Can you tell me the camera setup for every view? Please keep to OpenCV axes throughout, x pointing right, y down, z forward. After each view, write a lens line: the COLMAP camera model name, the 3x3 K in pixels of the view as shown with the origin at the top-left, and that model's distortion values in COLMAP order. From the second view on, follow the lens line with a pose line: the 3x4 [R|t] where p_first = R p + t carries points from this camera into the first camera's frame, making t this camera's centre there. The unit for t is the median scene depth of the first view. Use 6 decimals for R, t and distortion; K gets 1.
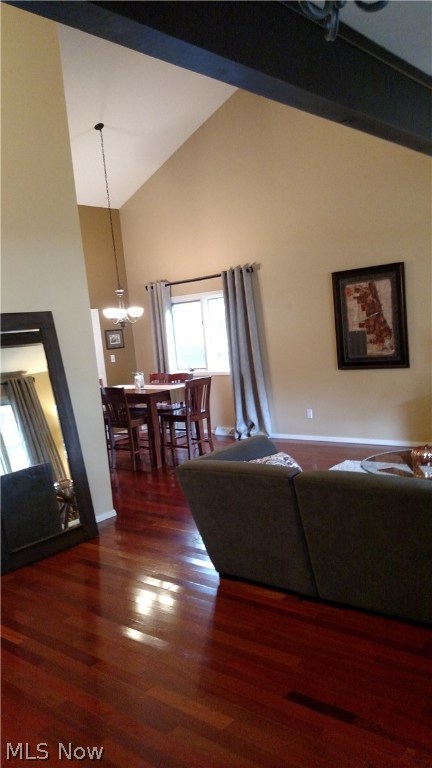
lens RADIAL K [[615.6, 0, 201.7], [0, 615.6, 393.9], [0, 0, 1]] dist [0.285273, -0.659463]
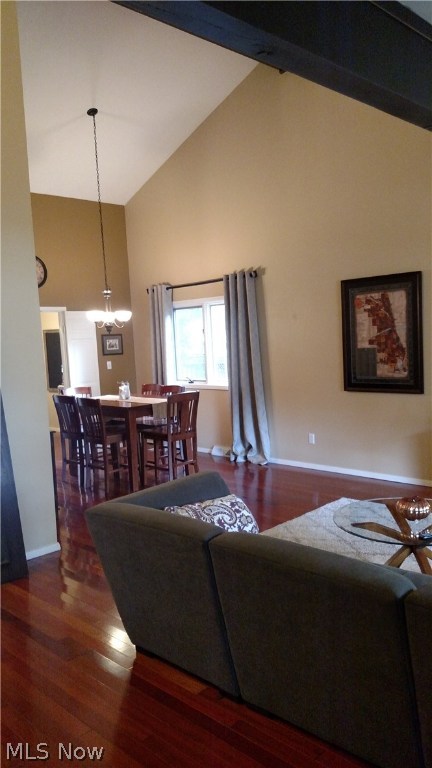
lens RADIAL K [[615.6, 0, 201.7], [0, 615.6, 393.9], [0, 0, 1]] dist [0.285273, -0.659463]
pose [[0.995967, 0.050684, -0.074039, 0.079932], [-0.051487, 0.998633, -0.008973, -0.015808], [0.073483, 0.012749, 0.997215, 0.103953]]
